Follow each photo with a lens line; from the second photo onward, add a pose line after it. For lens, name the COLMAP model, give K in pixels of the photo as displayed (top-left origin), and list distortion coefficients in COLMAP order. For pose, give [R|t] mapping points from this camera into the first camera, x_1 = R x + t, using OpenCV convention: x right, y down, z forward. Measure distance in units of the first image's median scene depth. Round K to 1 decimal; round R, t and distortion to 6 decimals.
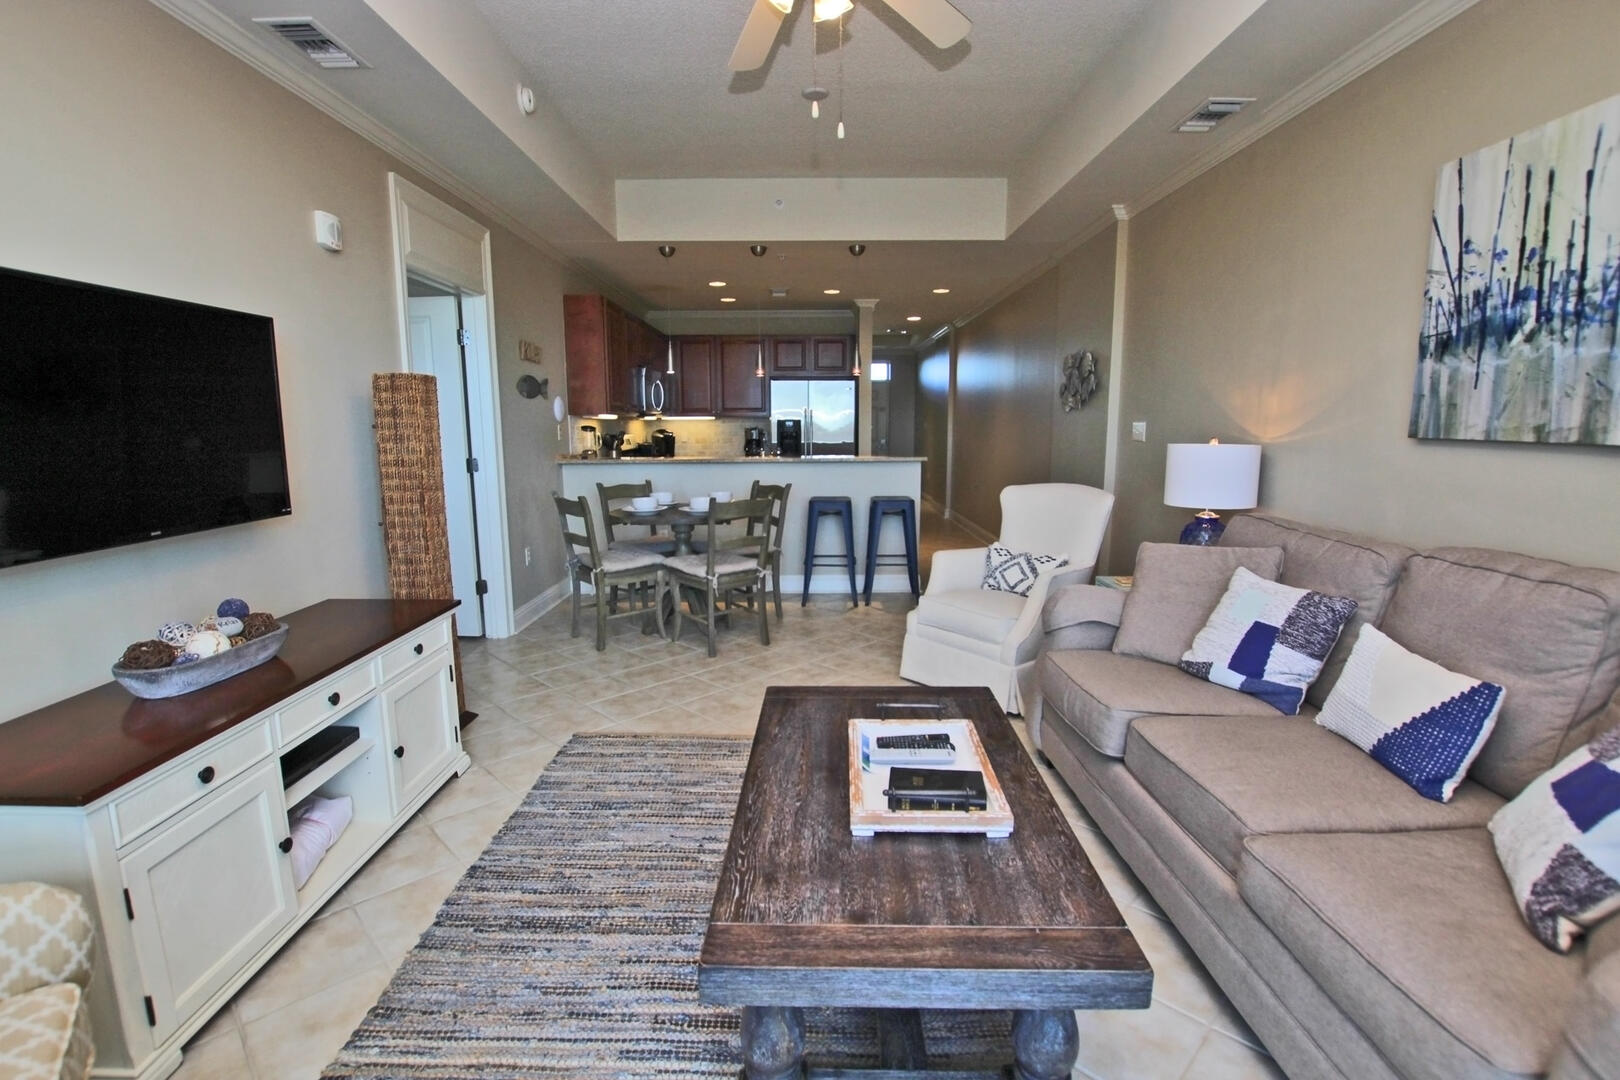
lens RADIAL K [[749.3, 0, 810.0], [0, 749.3, 540.0], [0, 0, 1]] dist [-0.041462, 0.009247]
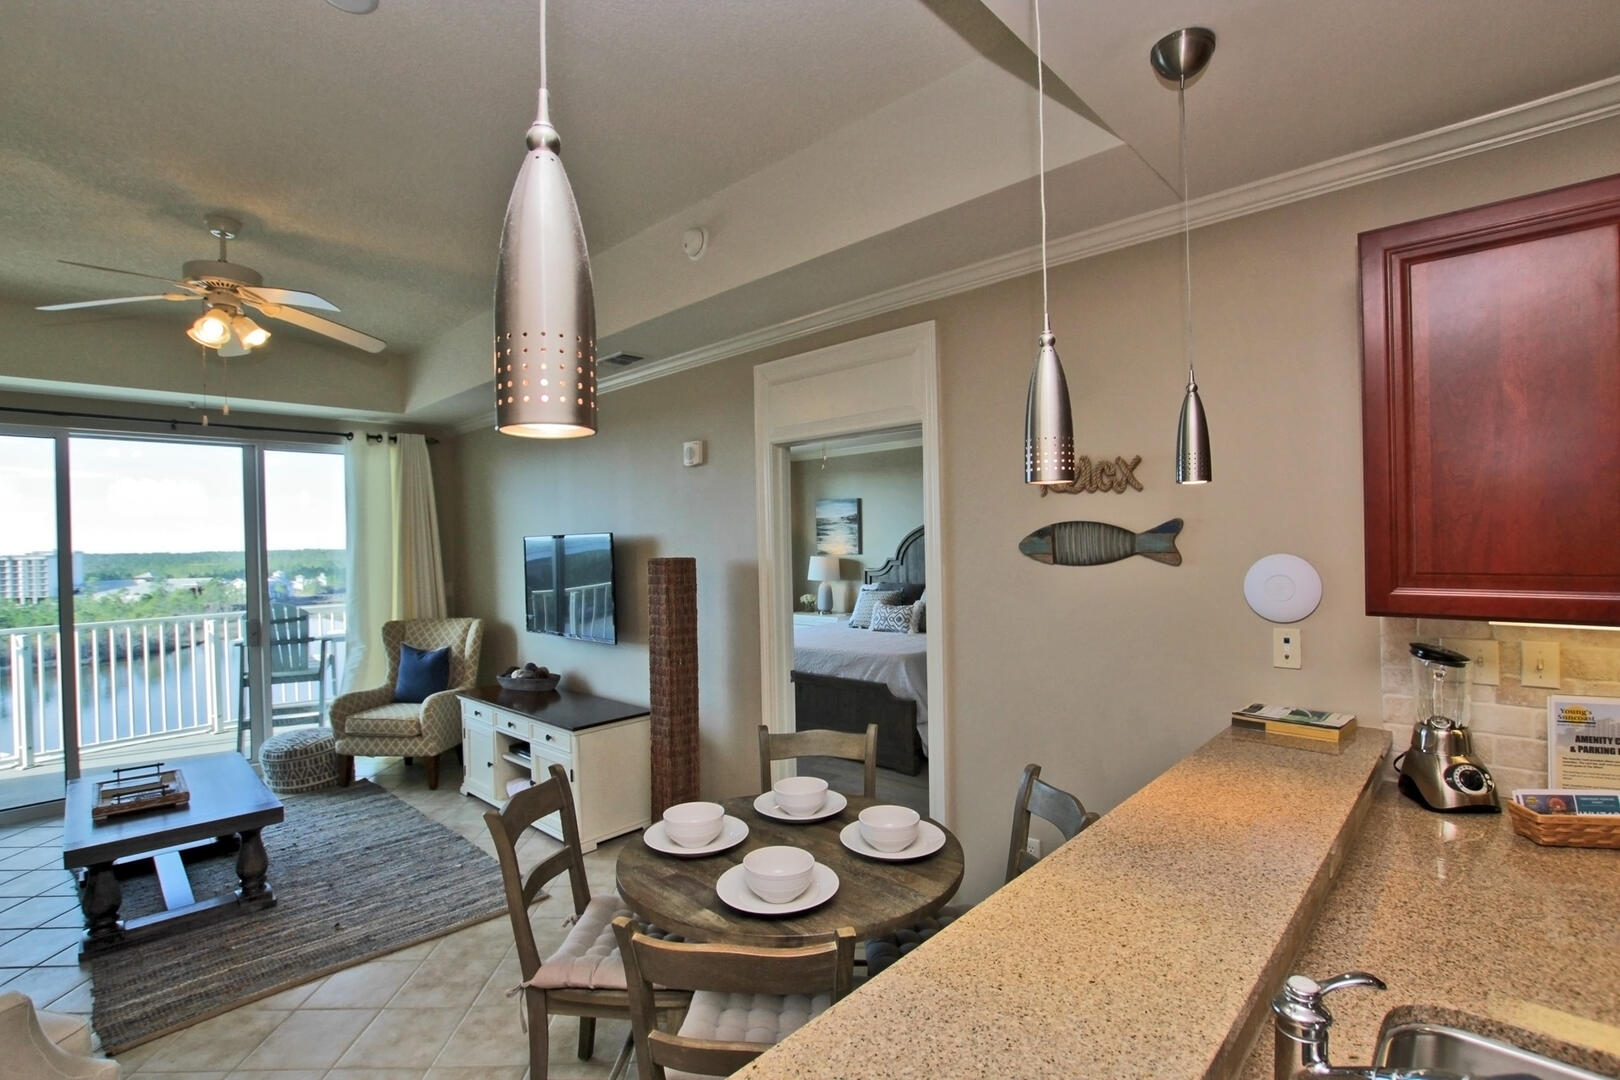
lens RADIAL K [[749.3, 0, 810.0], [0, 749.3, 540.0], [0, 0, 1]] dist [-0.041462, 0.009247]
pose [[-0.678249, 0.016794, -0.734640, 0.320943], [-0.090274, 0.990262, 0.105982, -0.619353], [0.729266, 0.138201, -0.670128, 3.022413]]
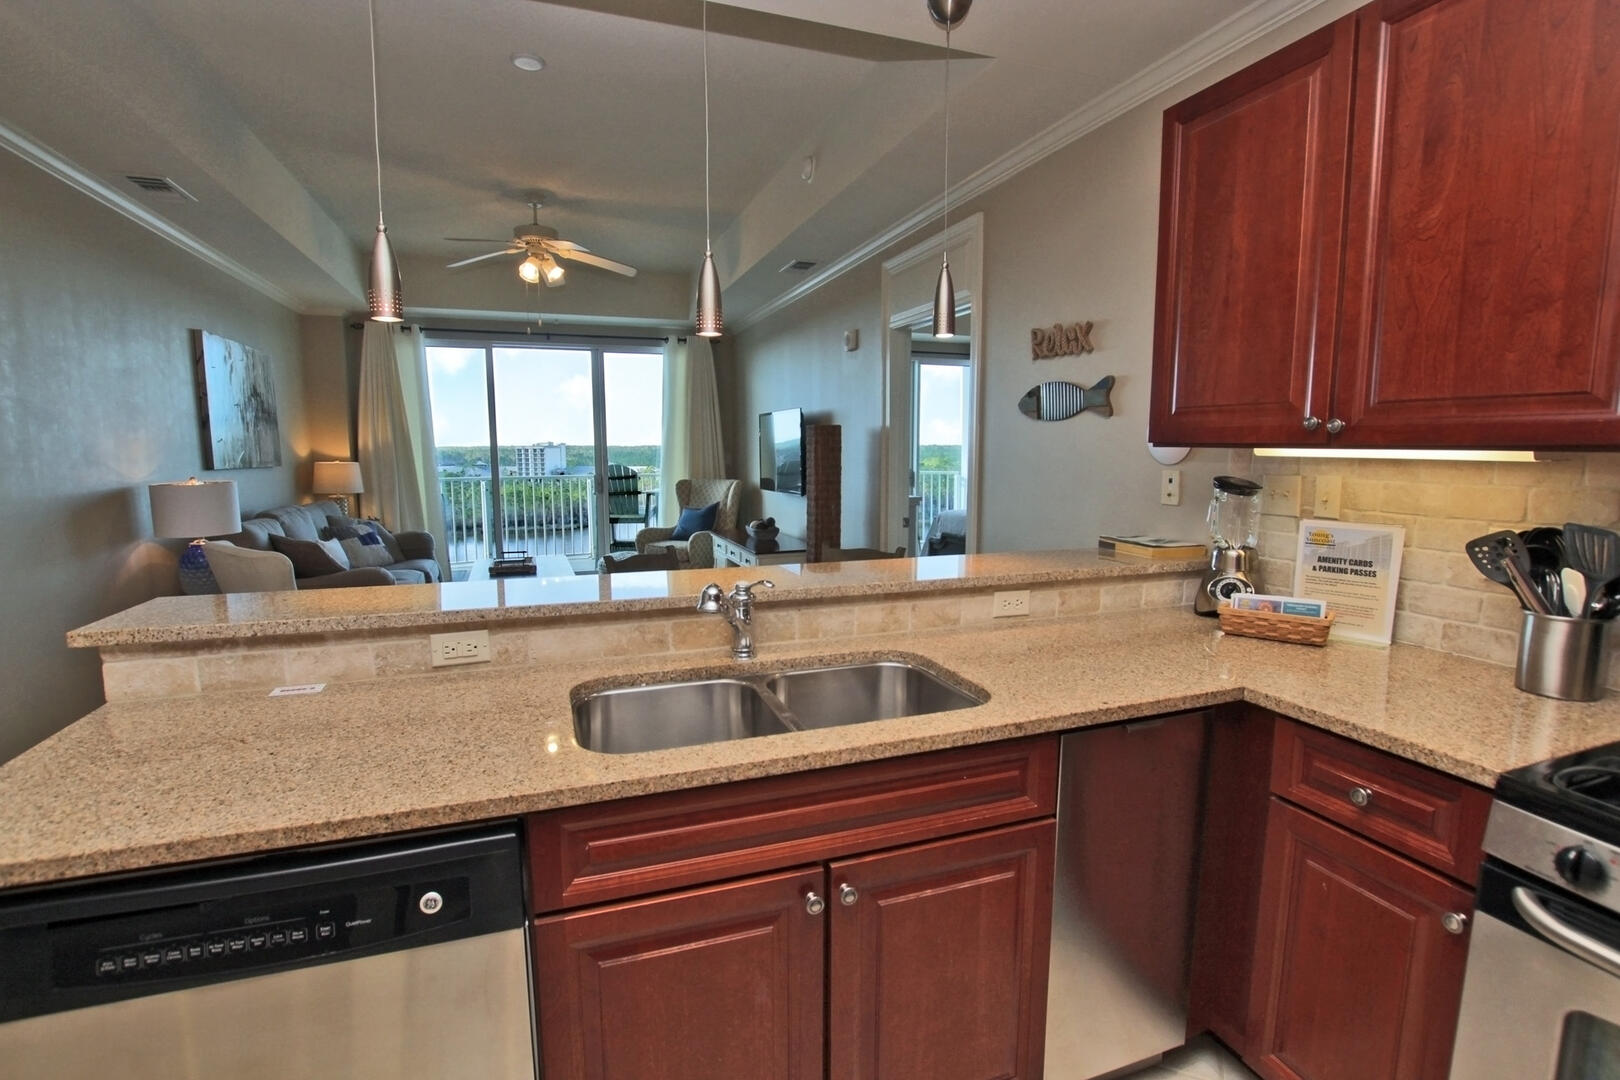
lens RADIAL K [[749.3, 0, 810.0], [0, 749.3, 540.0], [0, 0, 1]] dist [-0.041462, 0.009247]
pose [[-0.938581, 0.044596, -0.342166, 0.049336], [-0.051399, 0.962481, 0.266435, -0.624759], [0.341210, 0.267658, -0.901074, 3.750393]]
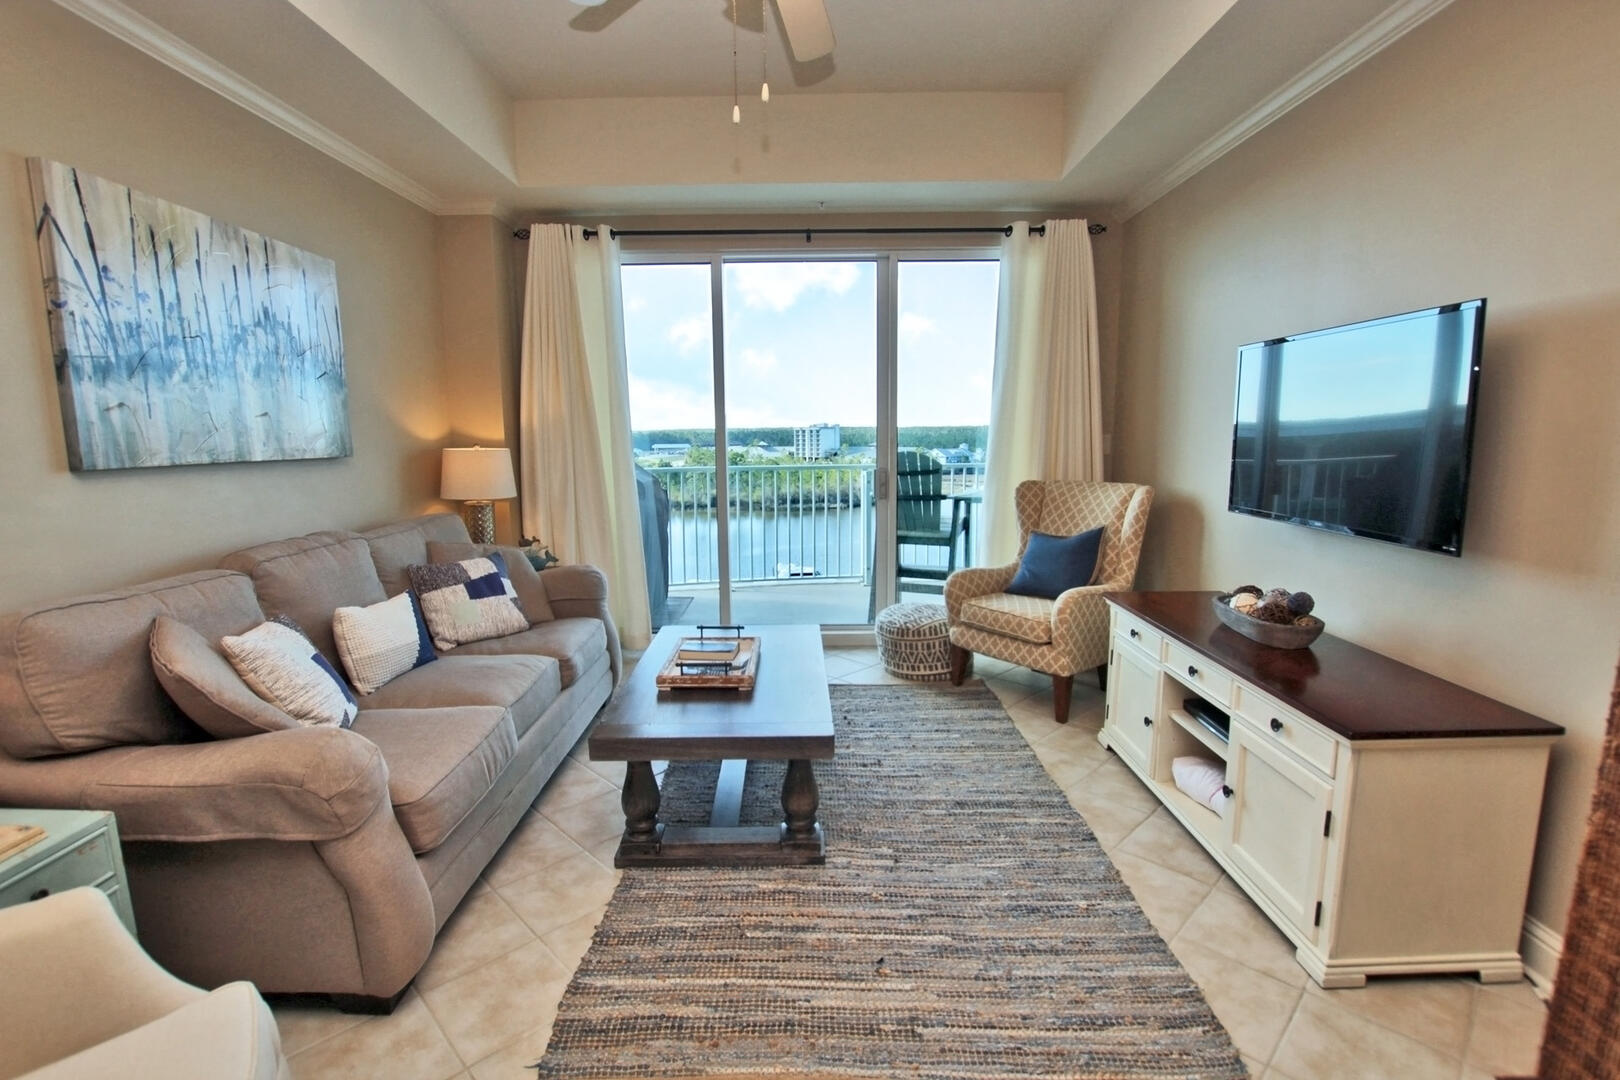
lens RADIAL K [[748.6, 0, 822.8], [0, 748.6, 559.0], [0, 0, 1]] dist [-0.036593, 0.000076]
pose [[-0.999856, 0.011780, -0.012214, -0.046330], [0.007223, 0.946772, 0.321823, -0.349150], [0.015355, 0.321688, -0.946721, 2.094802]]
